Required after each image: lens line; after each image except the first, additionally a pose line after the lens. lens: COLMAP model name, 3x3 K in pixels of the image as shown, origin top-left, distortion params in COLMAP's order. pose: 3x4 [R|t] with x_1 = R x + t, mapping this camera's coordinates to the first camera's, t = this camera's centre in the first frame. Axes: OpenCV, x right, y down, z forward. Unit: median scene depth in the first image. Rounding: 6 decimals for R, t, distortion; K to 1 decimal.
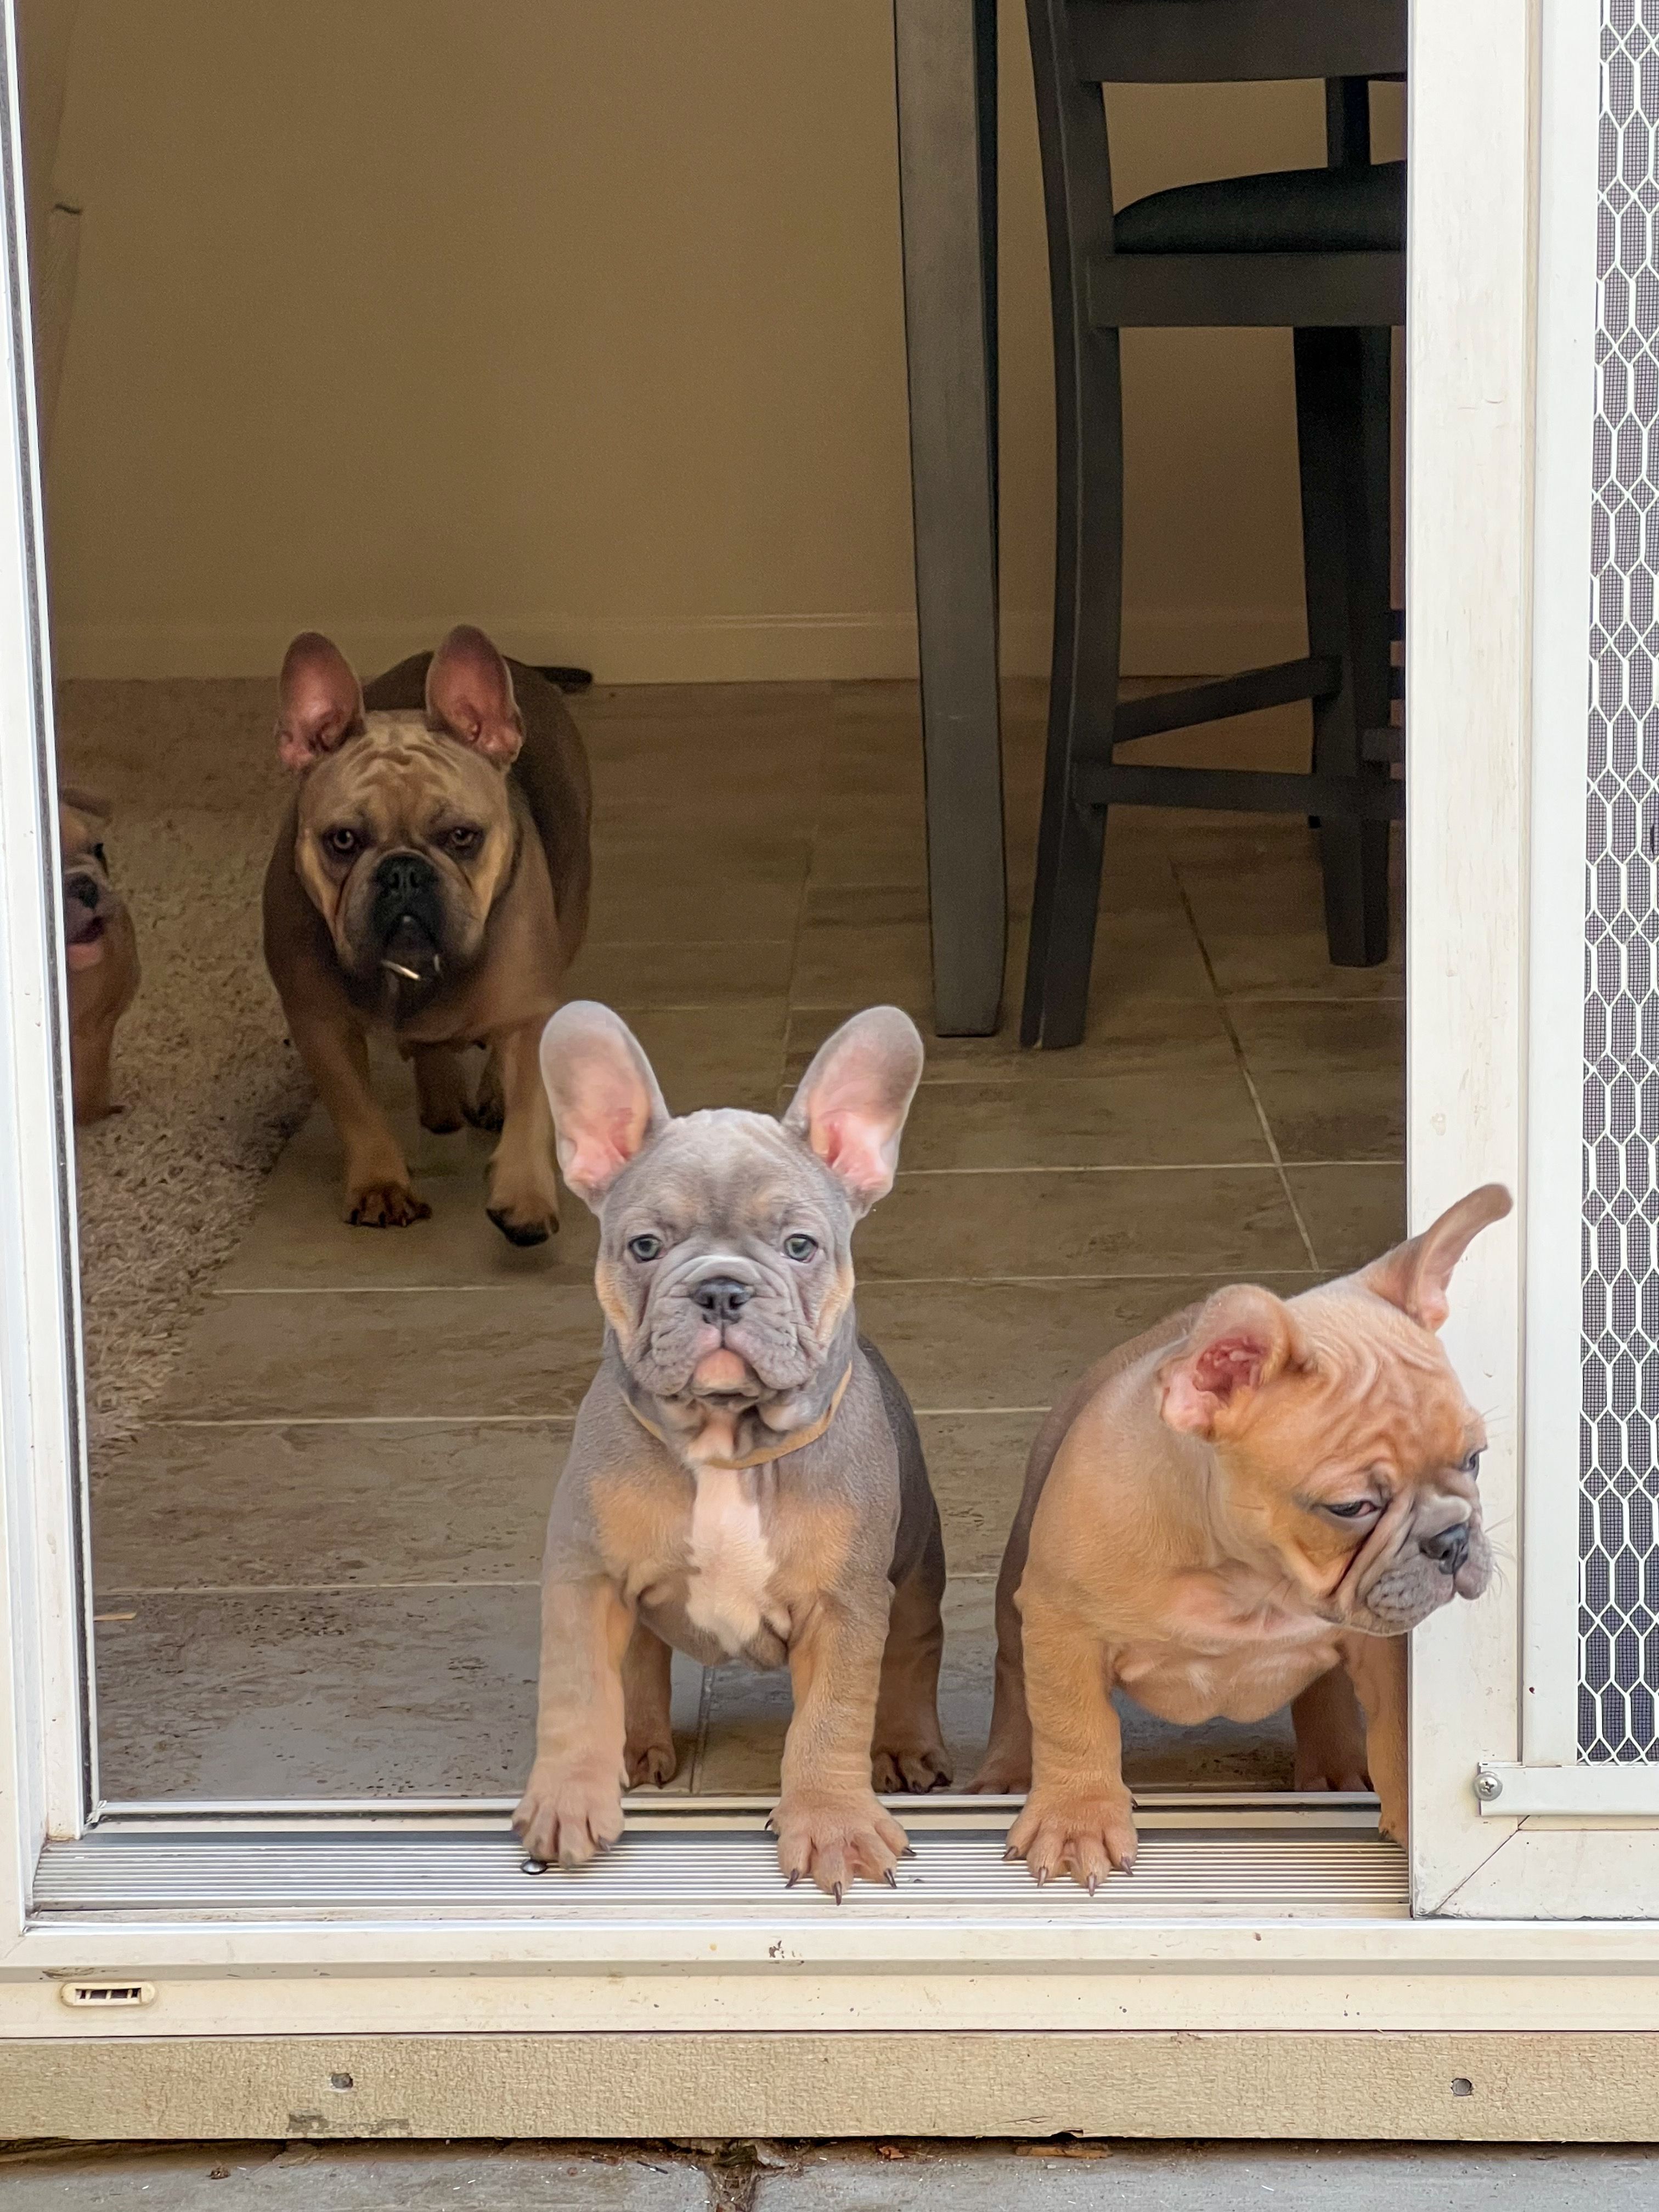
lens RADIAL K [[5354.6, 0, 823.8], [0, 5354.6, 1111.6], [0, 0, 1]] dist [0.215383, 0.000000]
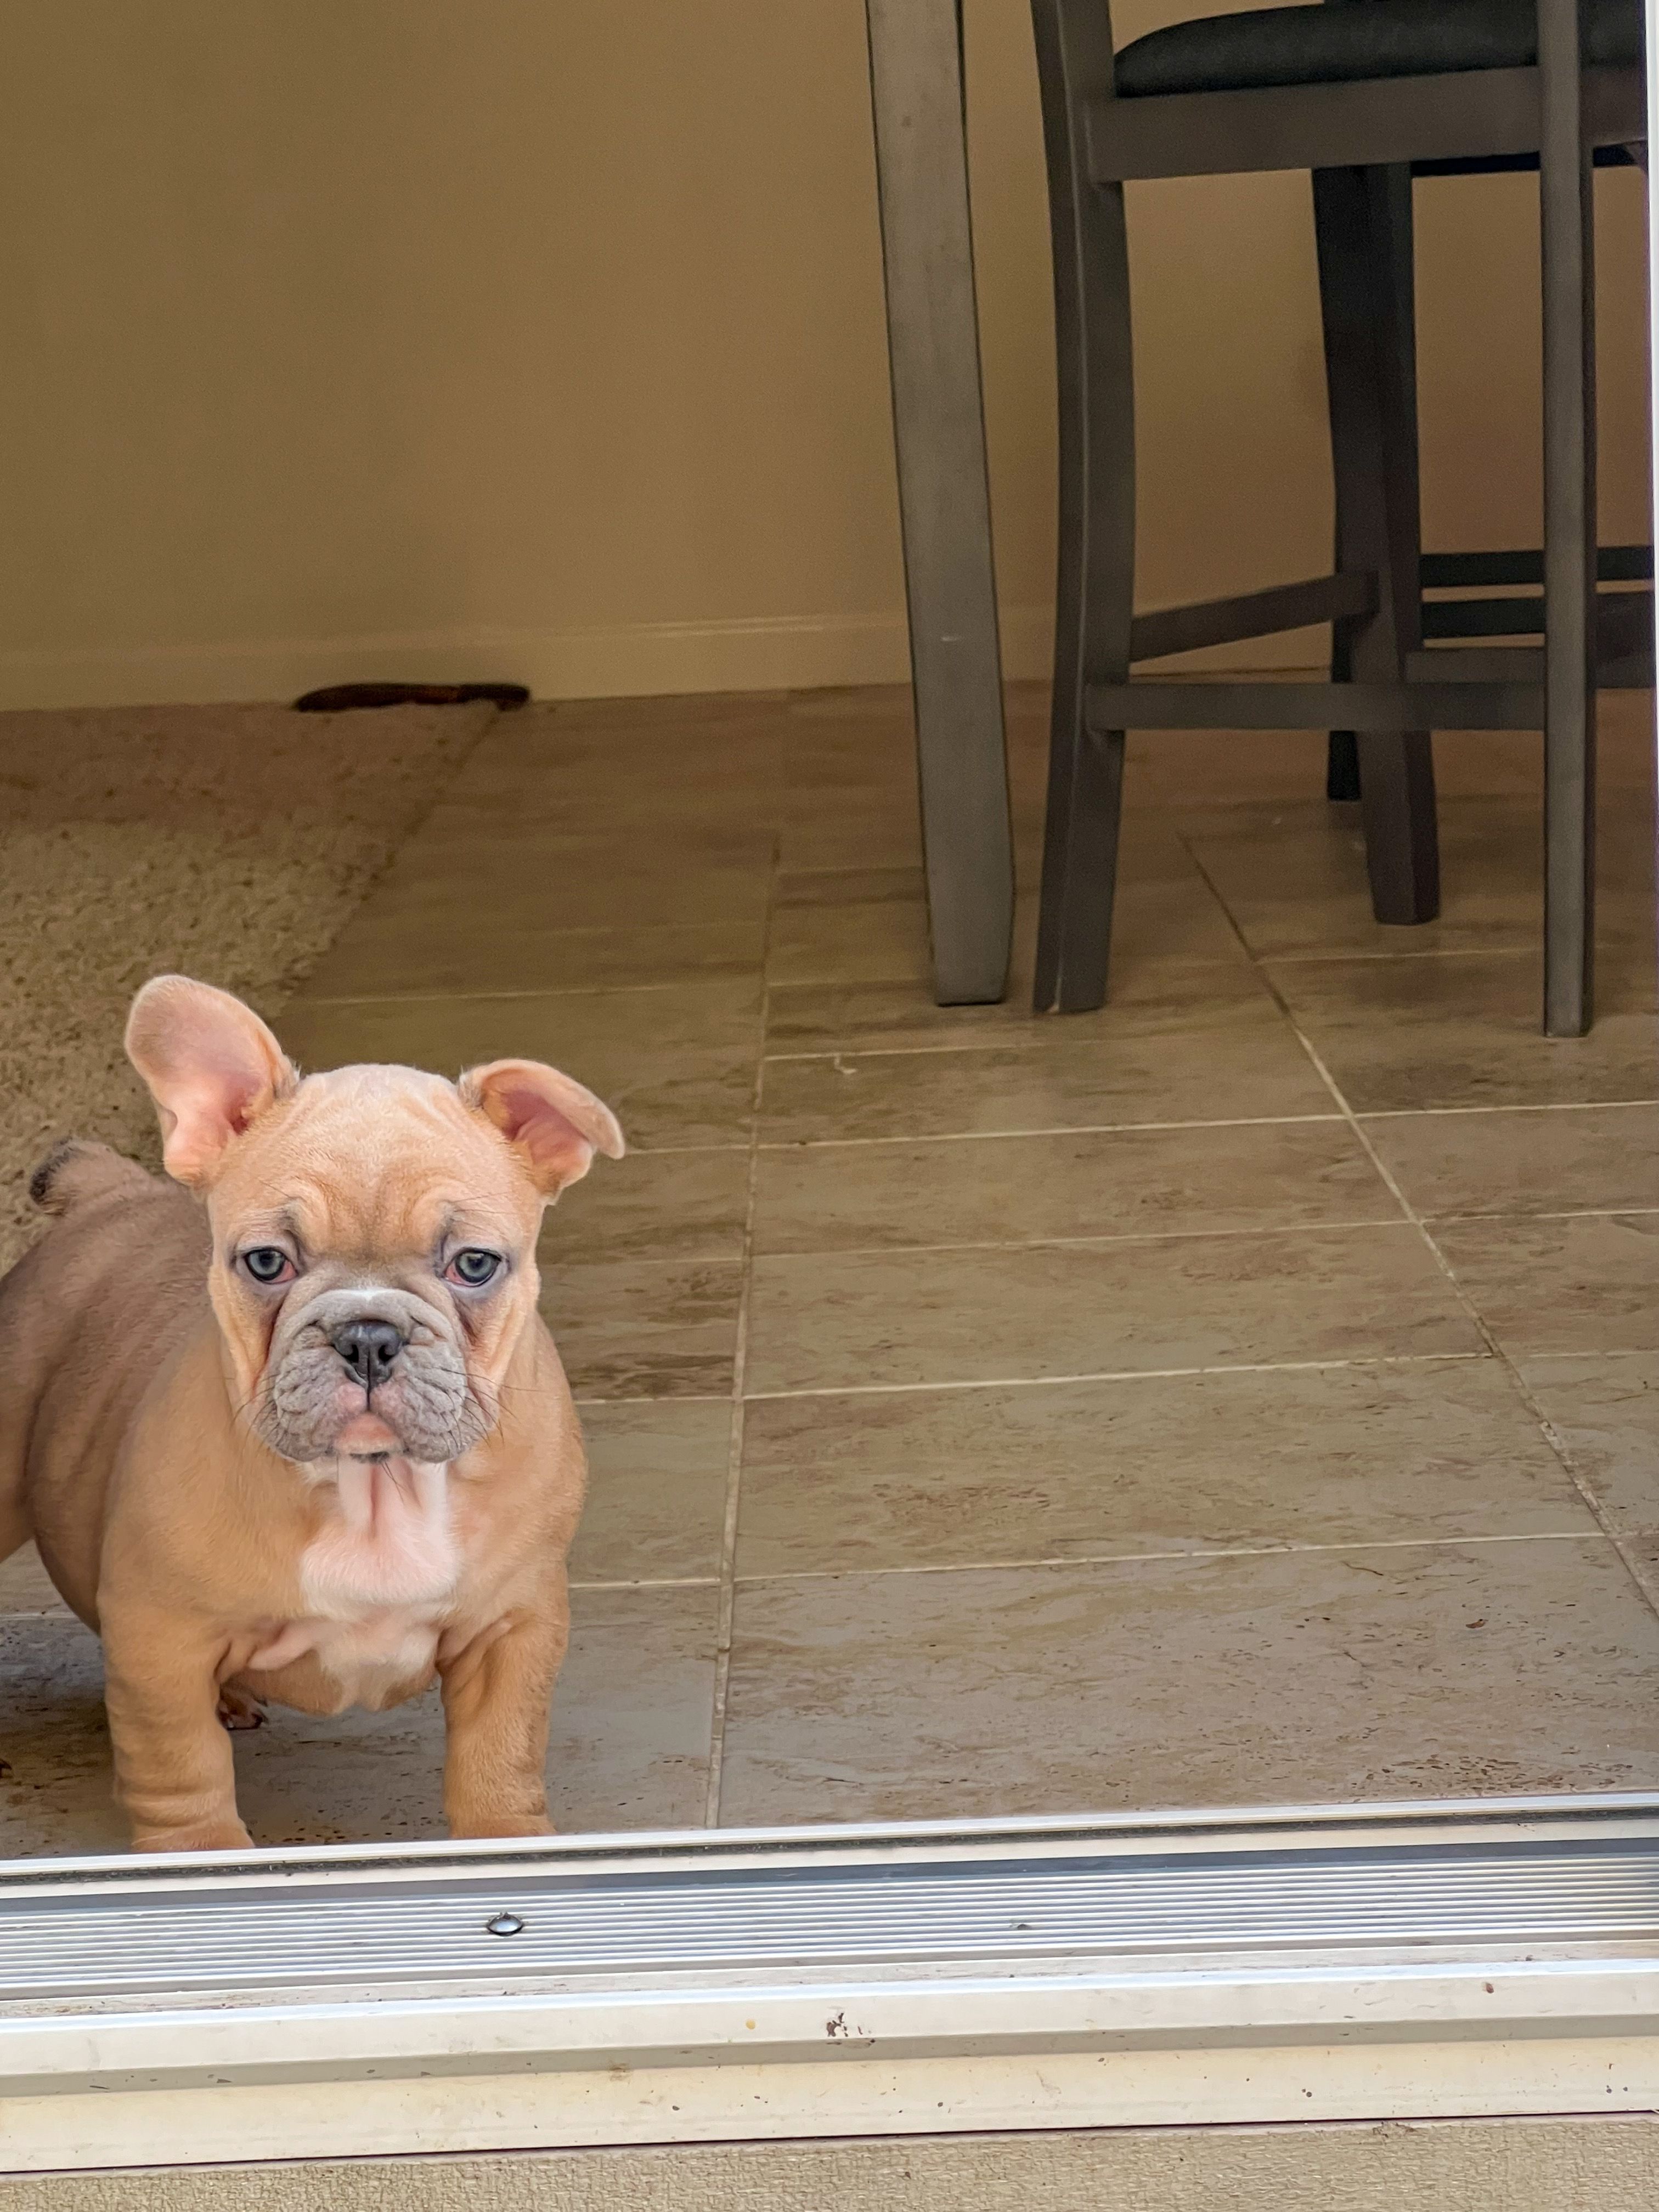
lens RADIAL K [[5354.6, 0, 872.6], [0, 5354.6, 1069.9], [0, 0, 1]] dist [0.215383, 0.000000]
pose [[0.999396, -0.028364, 0.020053, -0.008491], [0.028977, 0.999099, -0.030996, 0.027133], [-0.019156, 0.031559, 0.999318, 0.145989]]
